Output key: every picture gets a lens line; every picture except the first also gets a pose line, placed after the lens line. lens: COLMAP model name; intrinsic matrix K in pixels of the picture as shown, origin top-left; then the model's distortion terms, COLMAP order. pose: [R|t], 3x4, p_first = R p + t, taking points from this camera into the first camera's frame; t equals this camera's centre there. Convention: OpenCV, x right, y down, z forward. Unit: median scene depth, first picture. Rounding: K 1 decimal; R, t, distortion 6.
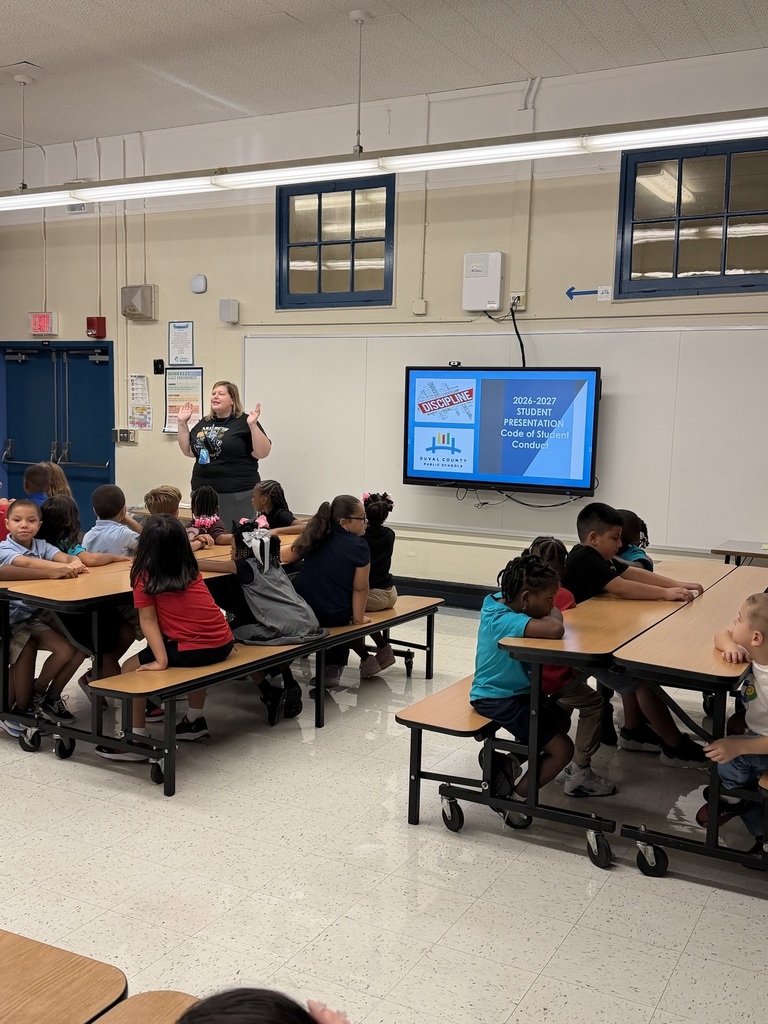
lens RADIAL K [[1006.6, 0, 385.5], [0, 1006.6, 512.3], [0, 0, 1]] dist [0.111724, 0.000000]
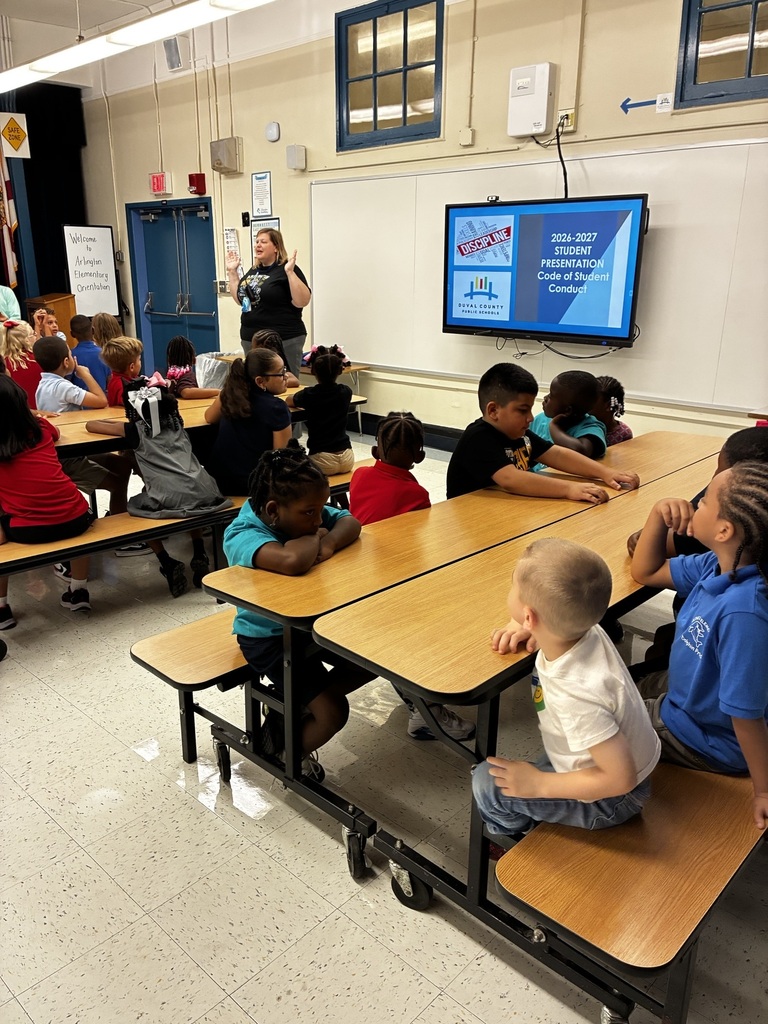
lens RADIAL K [[772.1, 0, 383.0], [0, 772.1, 509.8], [0, 0, 1]] dist [0.003871, 0.005760]
pose [[0.964488, 0.058460, -0.257576, 0.170623], [-0.005316, 0.979297, 0.202358, -0.011395], [0.264073, -0.193803, 0.944831, 0.253070]]
